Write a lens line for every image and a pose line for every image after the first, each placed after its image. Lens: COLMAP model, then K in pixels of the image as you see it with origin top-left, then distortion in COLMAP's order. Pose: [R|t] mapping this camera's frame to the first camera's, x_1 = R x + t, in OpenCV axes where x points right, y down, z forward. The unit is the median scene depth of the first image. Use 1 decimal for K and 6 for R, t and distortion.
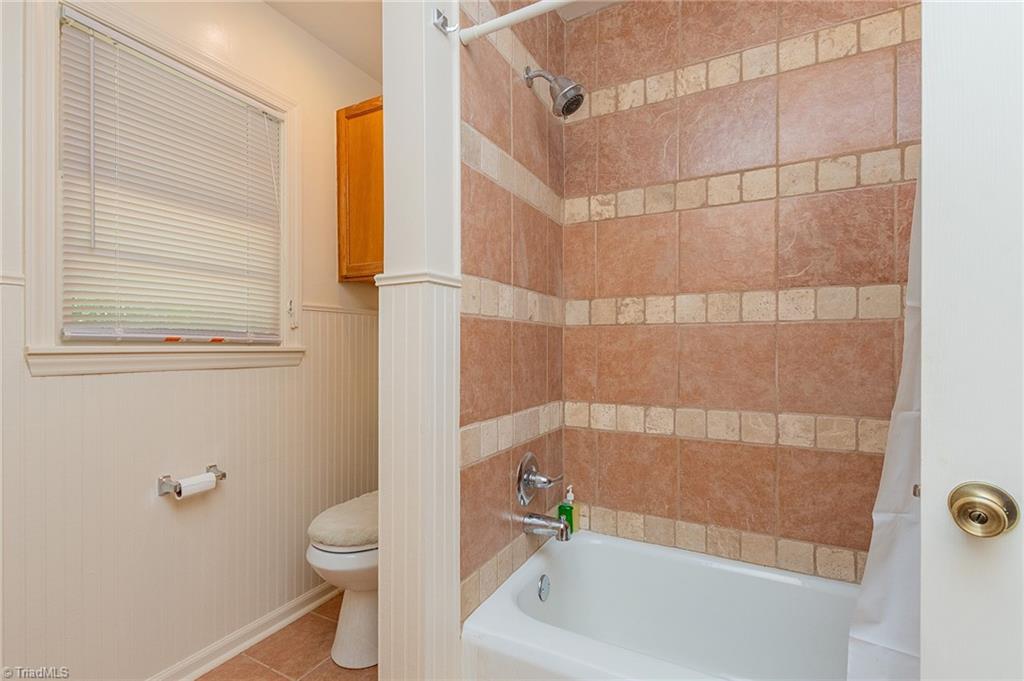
lens RADIAL K [[461.4, 0, 509.2], [0, 461.4, 342.9], [0, 0, 1]] dist [0.010236, -0.002969]
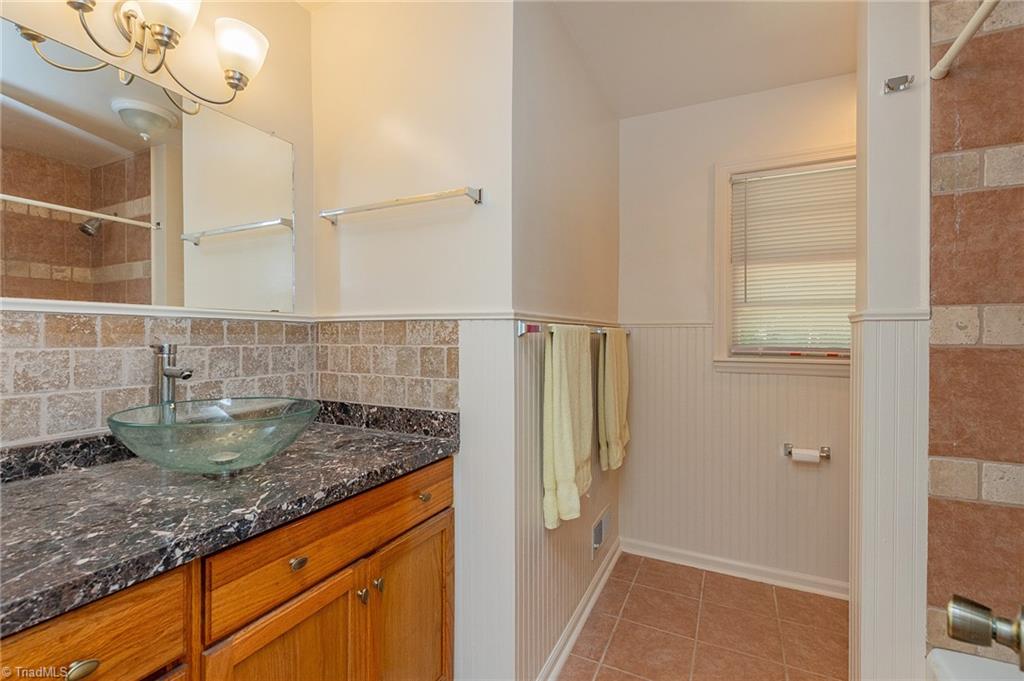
lens RADIAL K [[461.4, 0, 513.1], [0, 461.4, 338.9], [0, 0, 1]] dist [0.010236, -0.002969]
pose [[0.063200, 0.007378, -0.997974, 0.829843], [-0.000309, 0.999973, 0.007374, -0.080412], [0.998001, -0.000158, 0.063201, 0.006912]]
